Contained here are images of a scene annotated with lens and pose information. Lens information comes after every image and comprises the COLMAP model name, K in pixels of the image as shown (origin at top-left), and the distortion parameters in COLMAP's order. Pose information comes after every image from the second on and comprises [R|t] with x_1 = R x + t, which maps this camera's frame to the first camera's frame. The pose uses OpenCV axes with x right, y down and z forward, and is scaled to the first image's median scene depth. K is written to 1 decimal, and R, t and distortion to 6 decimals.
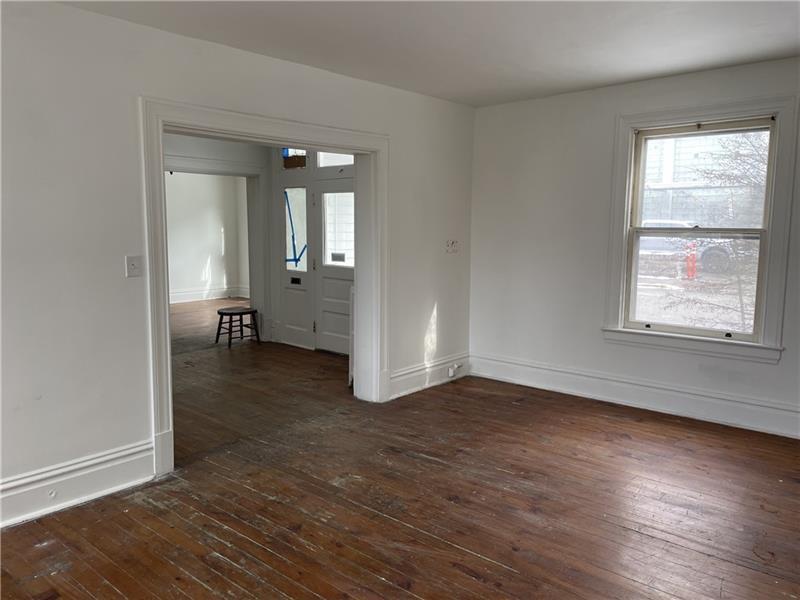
lens RADIAL K [[608.4, 0, 406.4], [0, 608.4, 298.8], [0, 0, 1]] dist [0.069440, -0.091091]
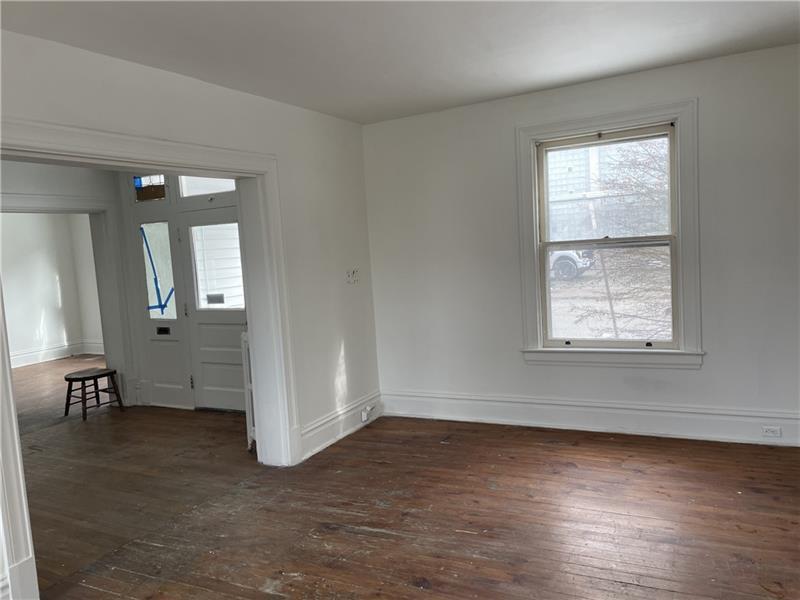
lens RADIAL K [[608.4, 0, 407.8], [0, 608.4, 298.8], [0, 0, 1]] dist [0.069440, -0.091091]
pose [[0.968271, -0.088541, 0.233694, -0.069769], [0.098333, 0.994684, -0.030565, -0.020596], [-0.229745, 0.052575, 0.971830, 0.126816]]
